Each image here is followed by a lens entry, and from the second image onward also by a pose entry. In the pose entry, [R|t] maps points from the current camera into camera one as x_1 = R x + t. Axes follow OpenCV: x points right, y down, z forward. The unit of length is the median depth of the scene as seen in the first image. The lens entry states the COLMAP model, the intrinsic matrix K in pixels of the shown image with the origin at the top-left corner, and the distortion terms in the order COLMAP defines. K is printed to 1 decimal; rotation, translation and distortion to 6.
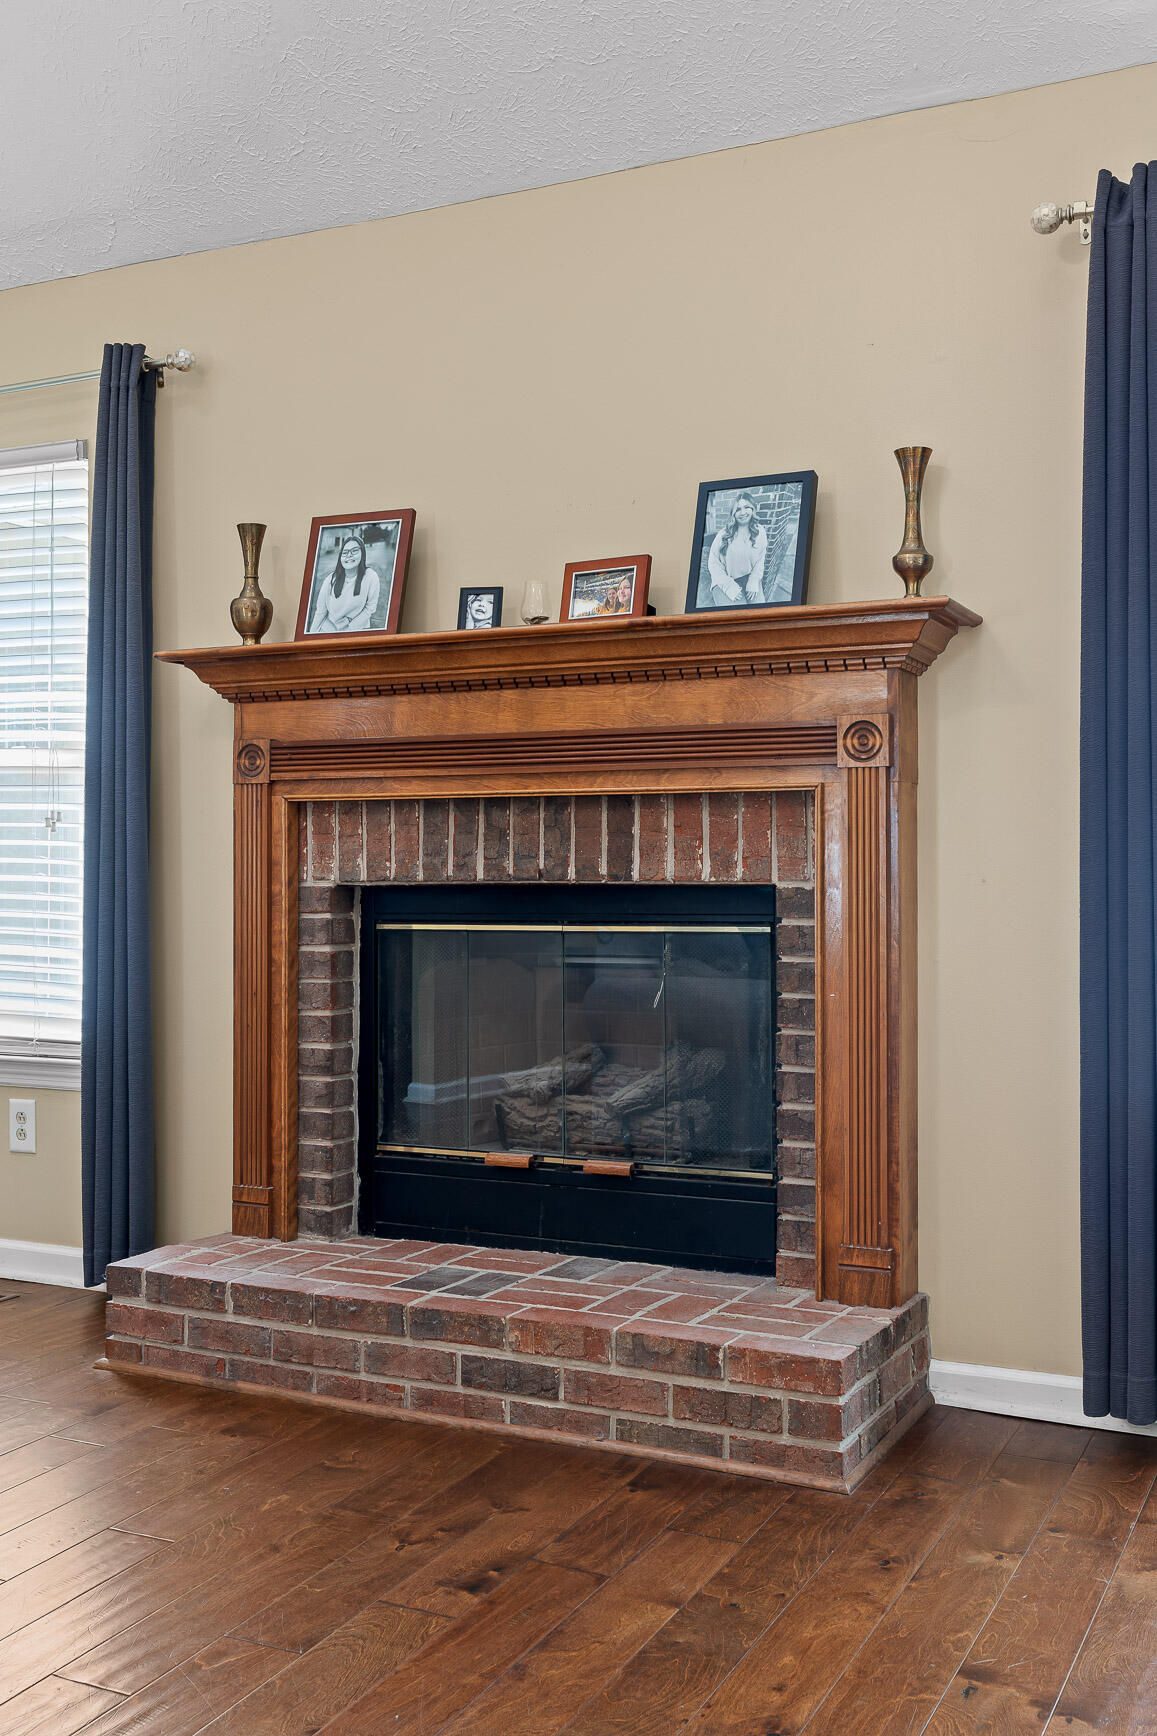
lens RADIAL K [[1724.1, 0, 577.0], [0, 1724.1, 844.4], [0, 0, 1]] dist [0.000492, -0.011787]
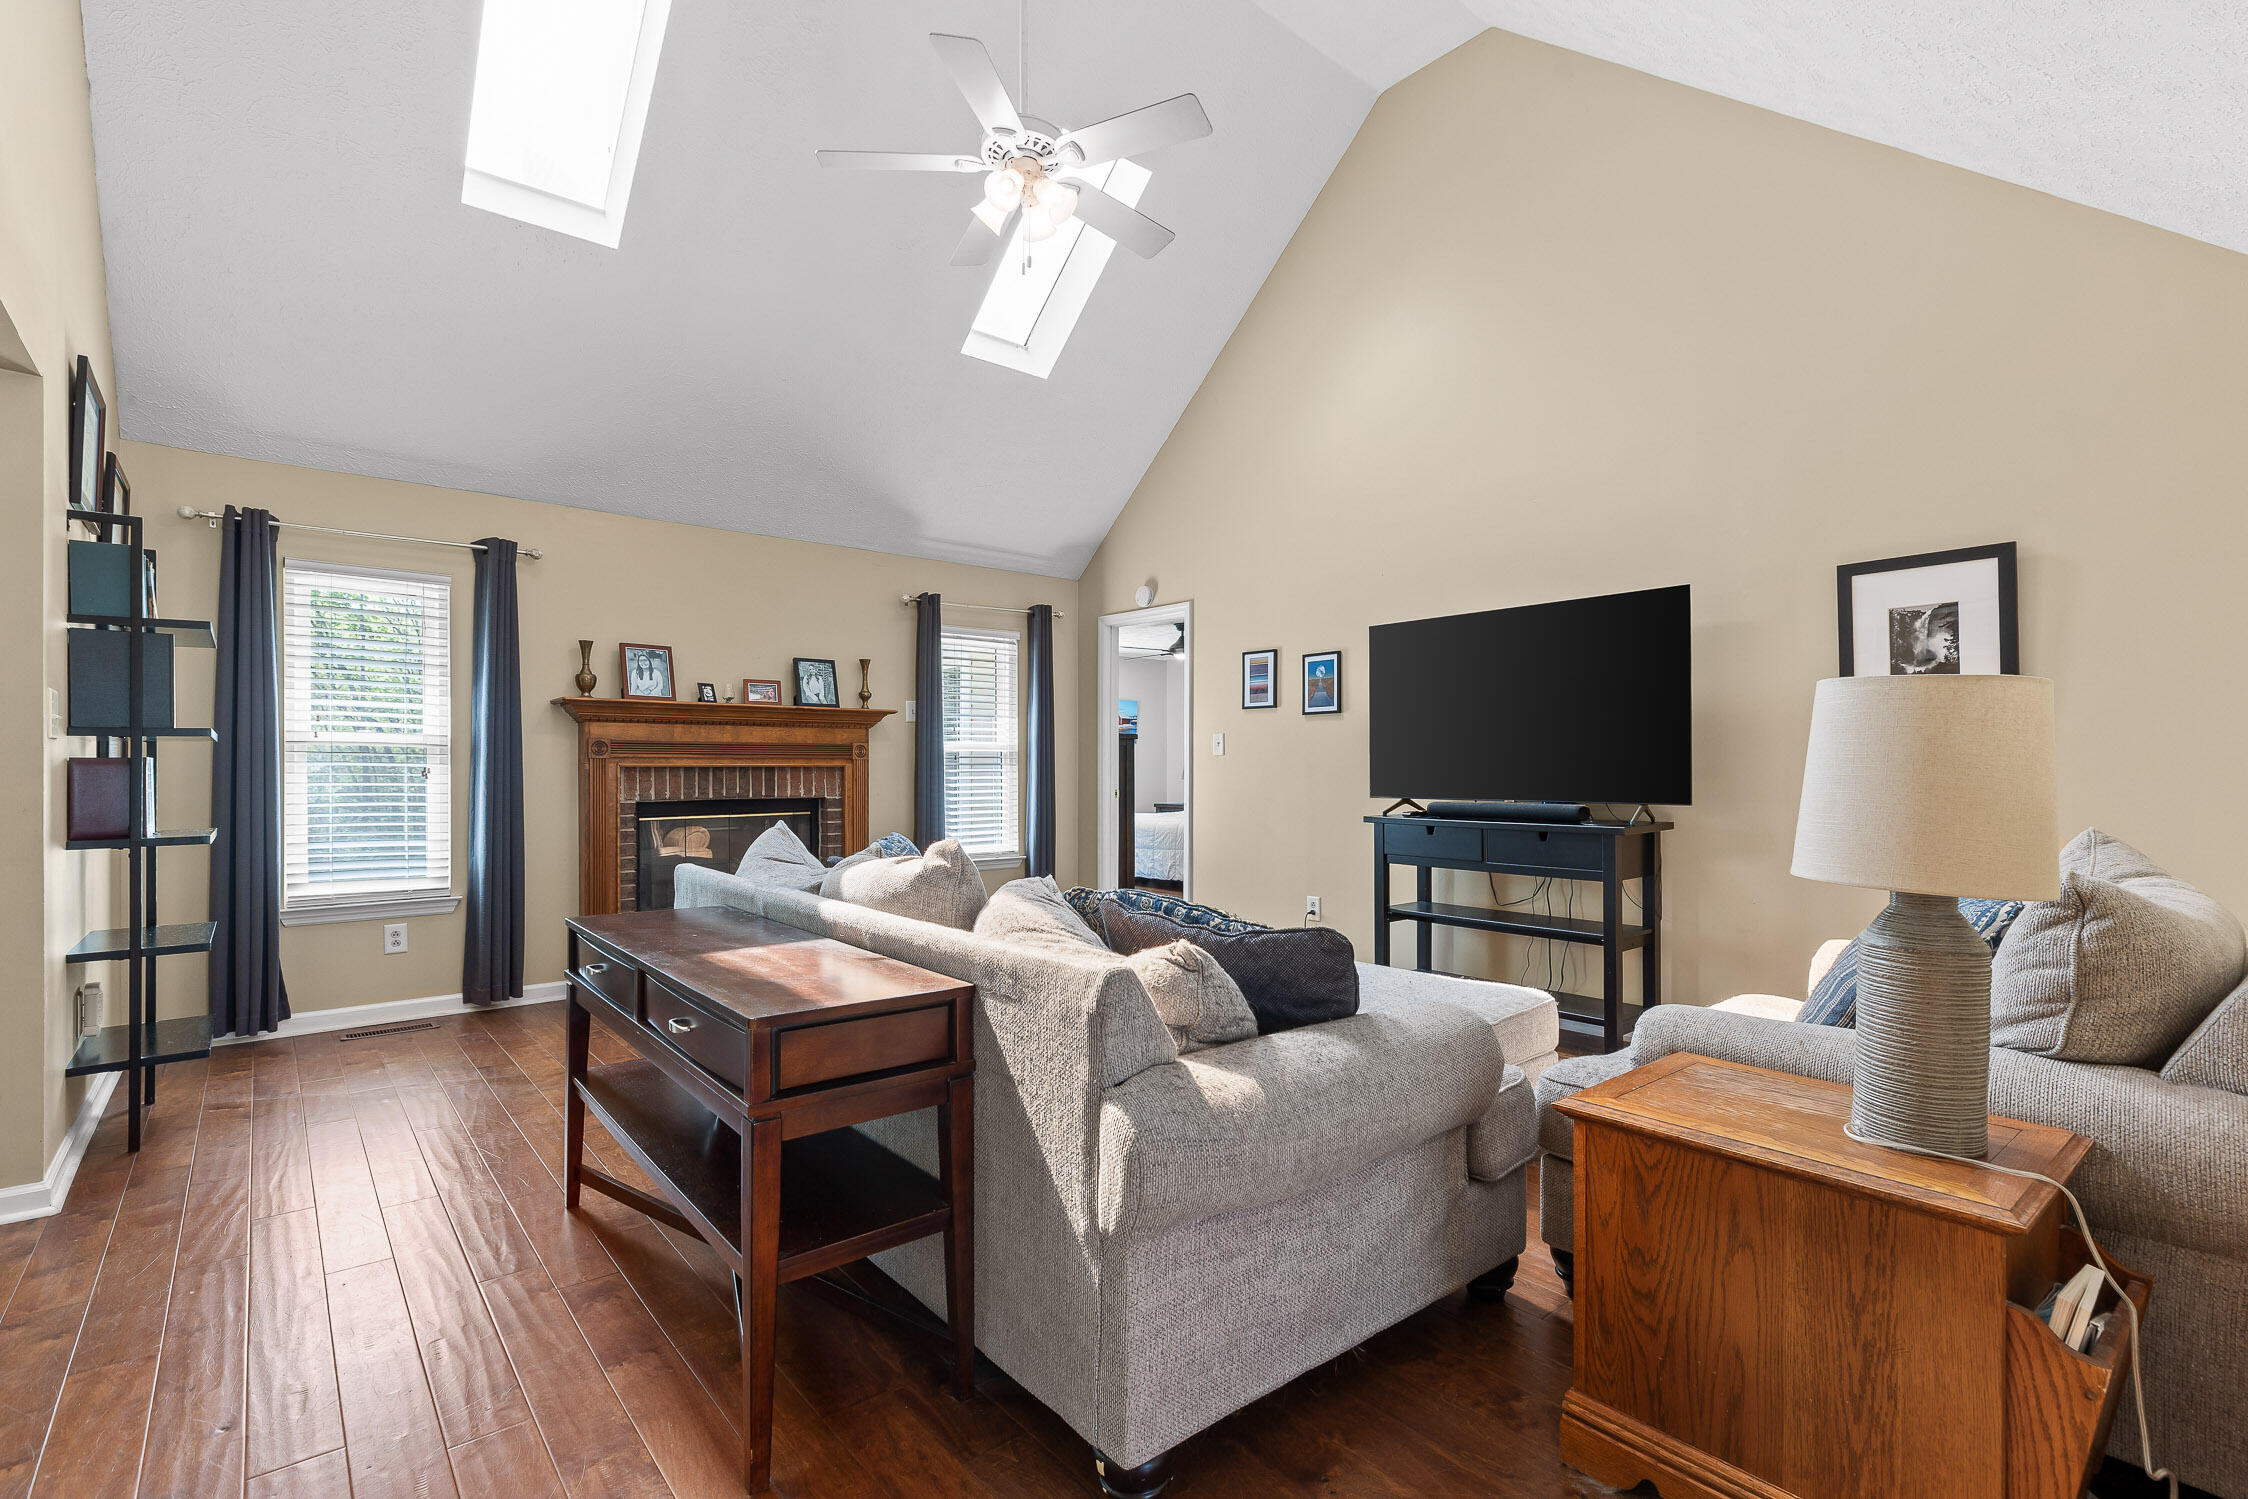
lens RADIAL K [[1014.0, 0, 1132.7], [0, 1014.0, 769.6], [0, 0, 1]] dist [-0.000163, 0.000025]
pose [[0.396947, 0.000802, 0.917841, -1.237394], [-0.009418, 0.999951, 0.003199, -0.034139], [-0.917793, -0.009914, 0.396935, -0.181472]]
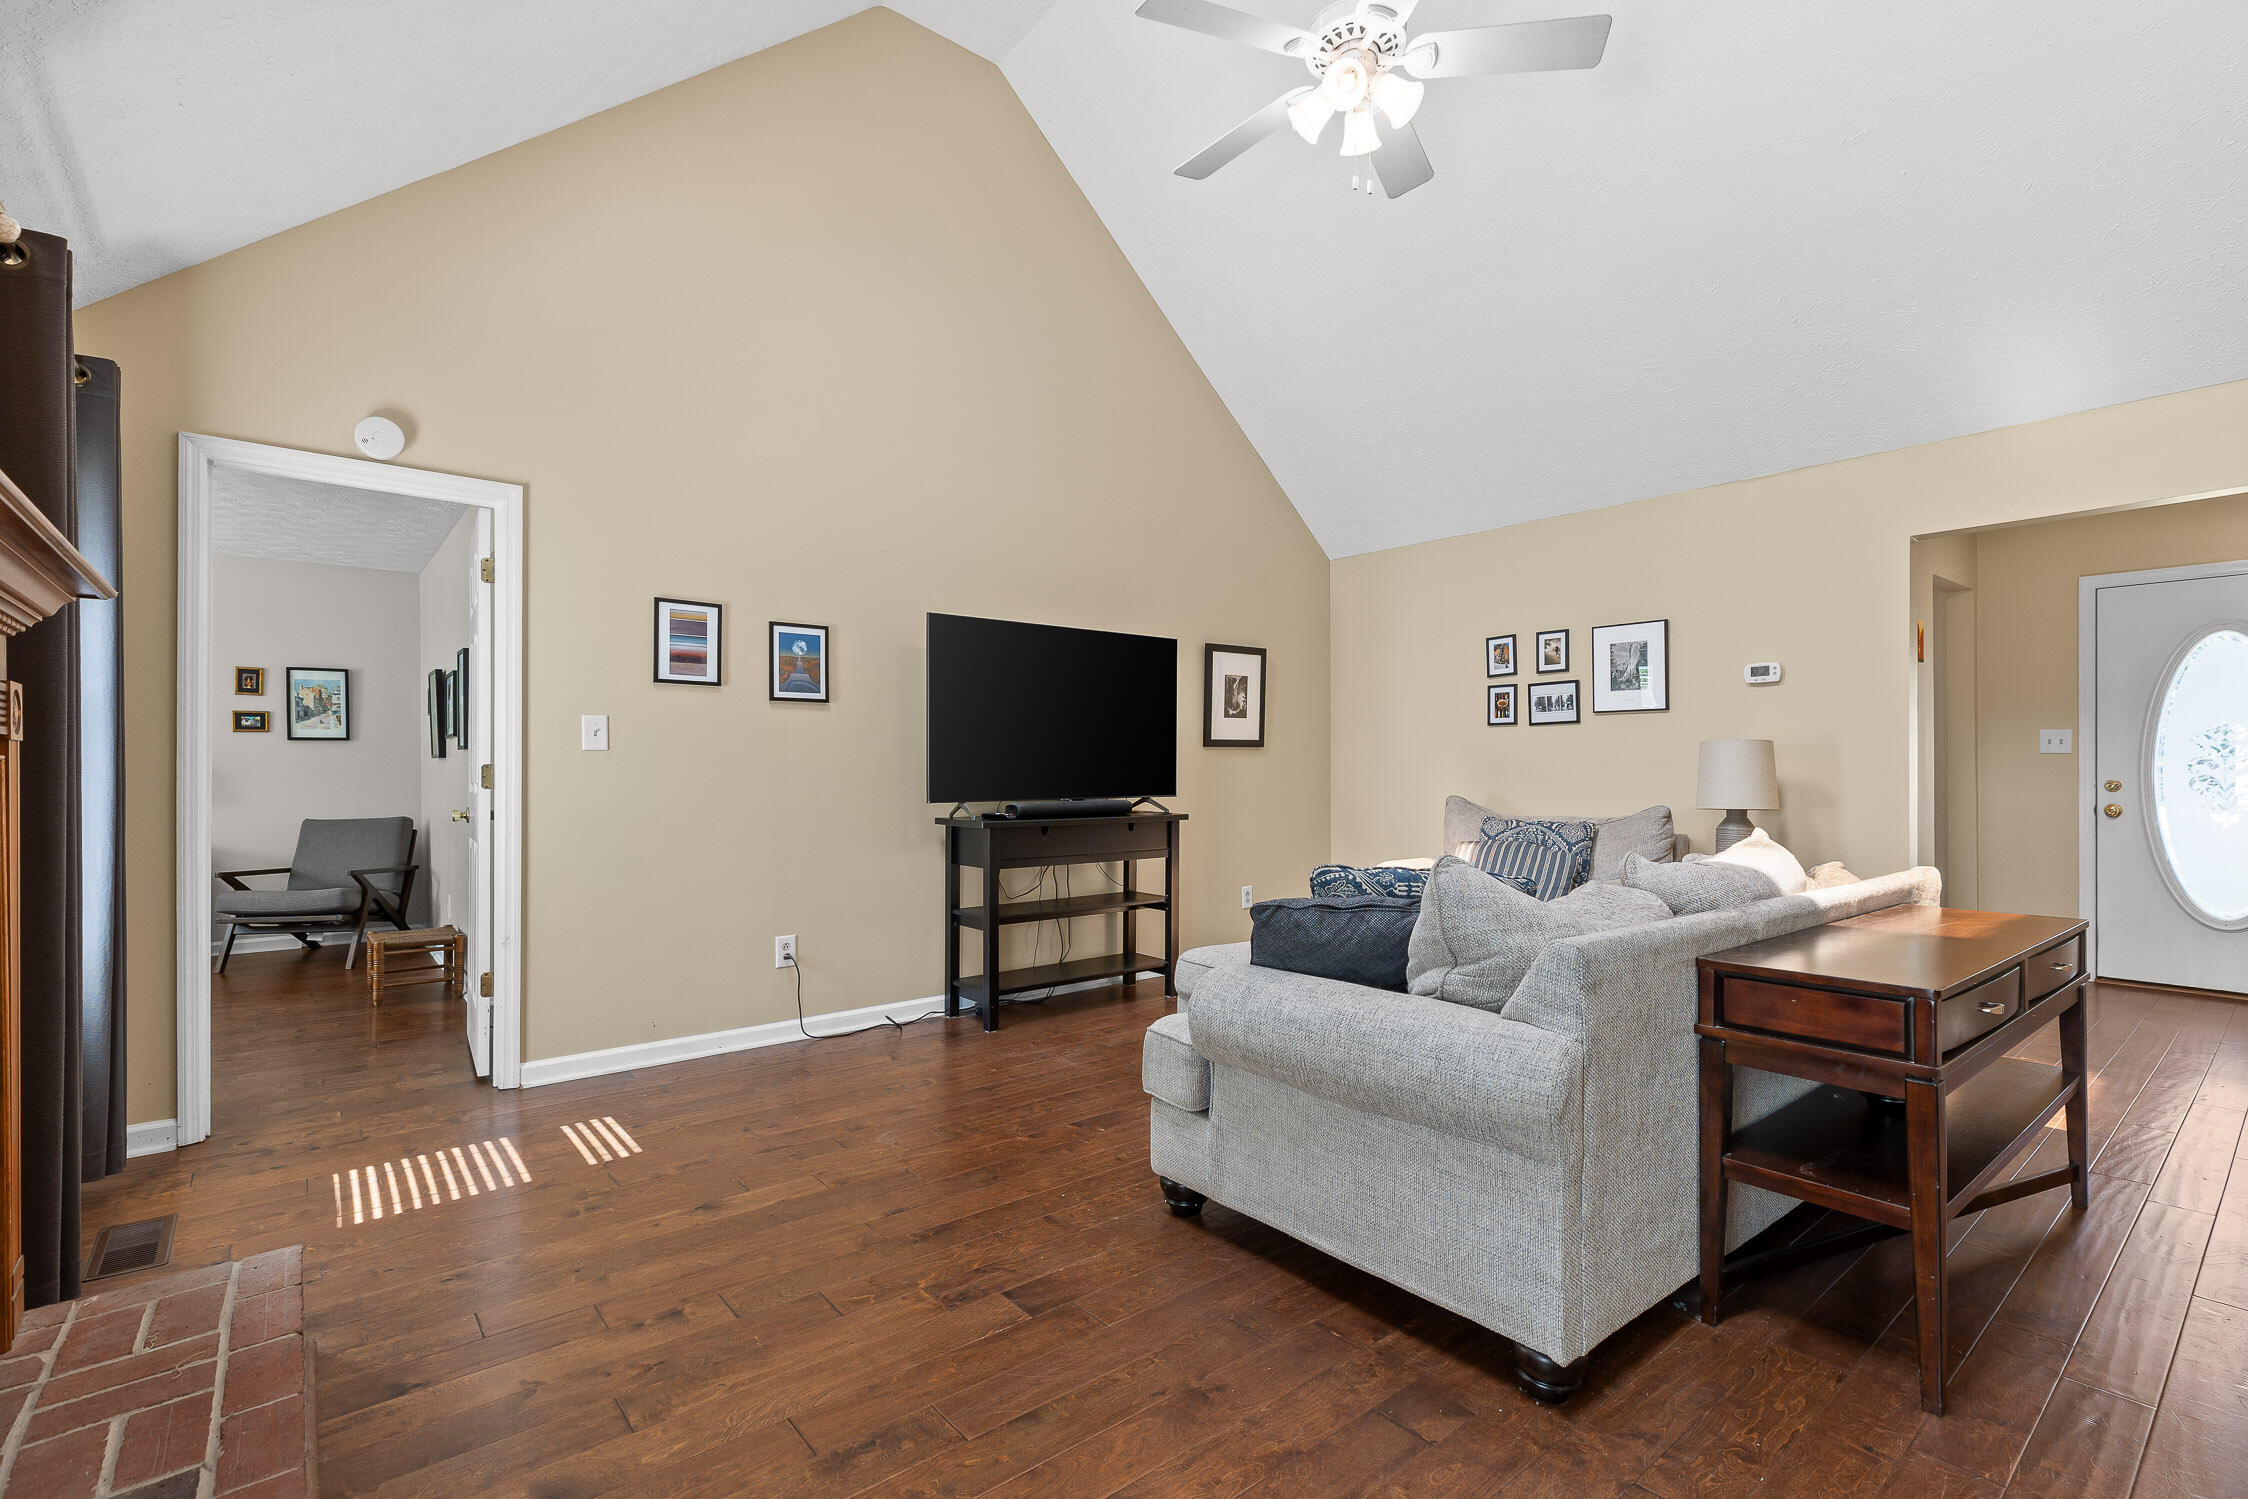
lens RADIAL K [[1014.0, 0, 1132.7], [0, 1014.0, 769.6], [0, 0, 1]] dist [-0.000163, 0.000025]
pose [[-0.912532, 0.004307, 0.408982, -0.547135], [-0.000173, 0.999940, -0.010917, -0.021497], [-0.409005, -0.010033, -0.912477, 1.153246]]
